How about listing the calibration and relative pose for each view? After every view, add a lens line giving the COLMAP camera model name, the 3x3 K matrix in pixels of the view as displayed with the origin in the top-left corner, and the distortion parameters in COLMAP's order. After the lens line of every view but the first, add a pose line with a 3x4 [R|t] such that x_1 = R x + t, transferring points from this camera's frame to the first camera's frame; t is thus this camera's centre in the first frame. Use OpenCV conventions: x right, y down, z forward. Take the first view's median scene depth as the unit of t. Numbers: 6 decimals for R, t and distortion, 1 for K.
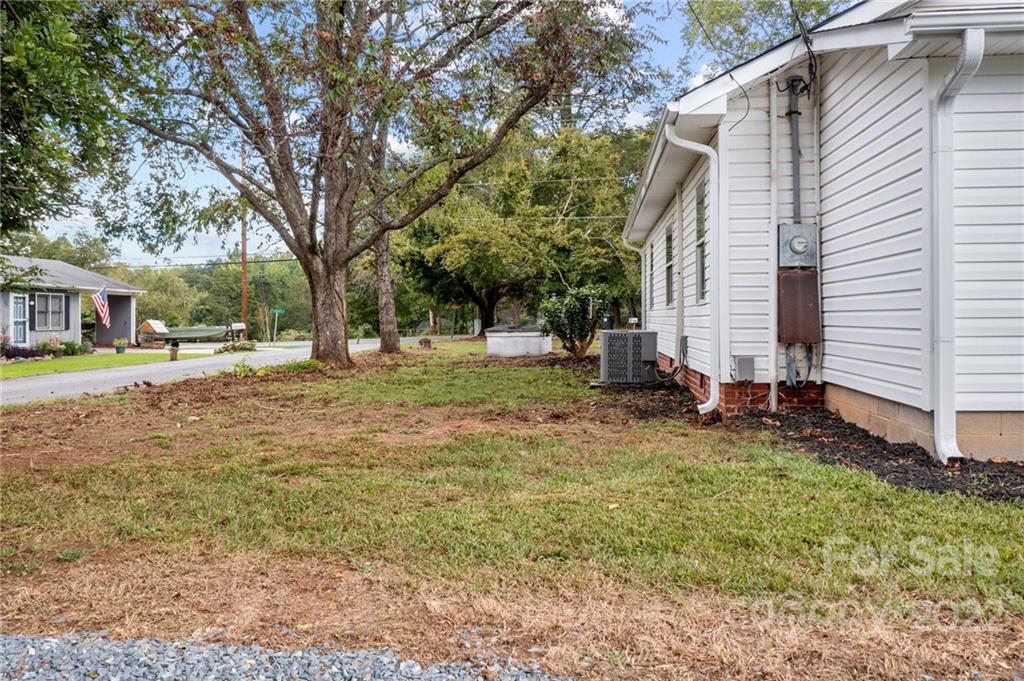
lens RADIAL K [[818.6, 0, 511.2], [0, 818.6, 340.8], [0, 0, 1]] dist [-0.004135, 0.004524]
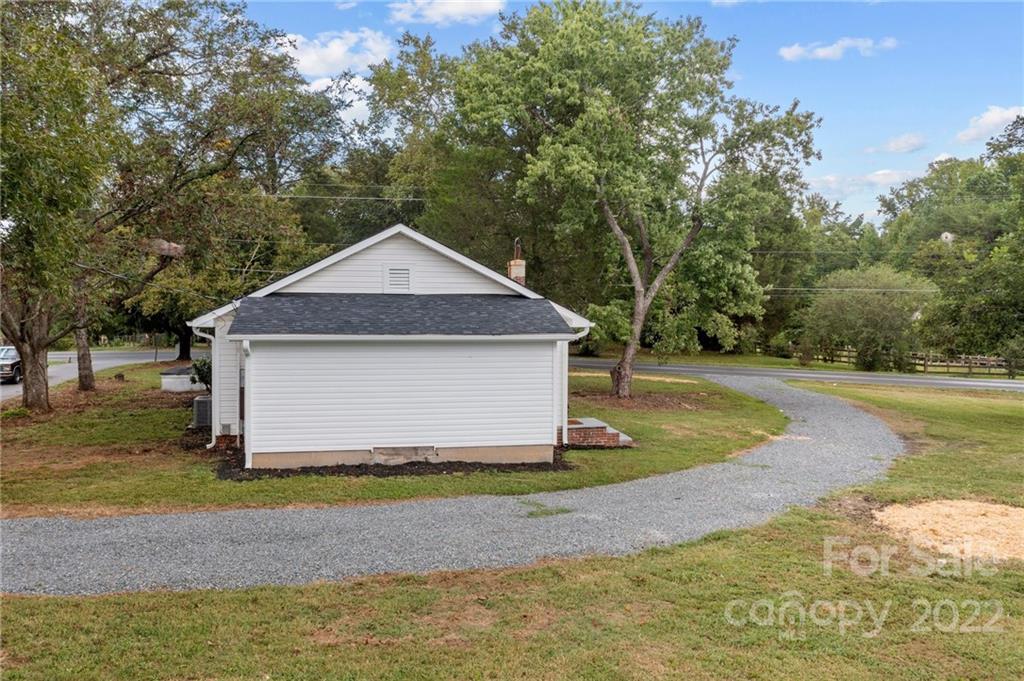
lens RADIAL K [[818.6, 0, 514.8], [0, 818.6, 344.2], [0, 0, 1]] dist [-0.004135, 0.004524]
pose [[0.954900, 0.001493, 0.296923, 0.228221], [-0.006680, 0.999842, 0.016454, -0.156126], [-0.296852, -0.017696, 0.954760, -0.919655]]
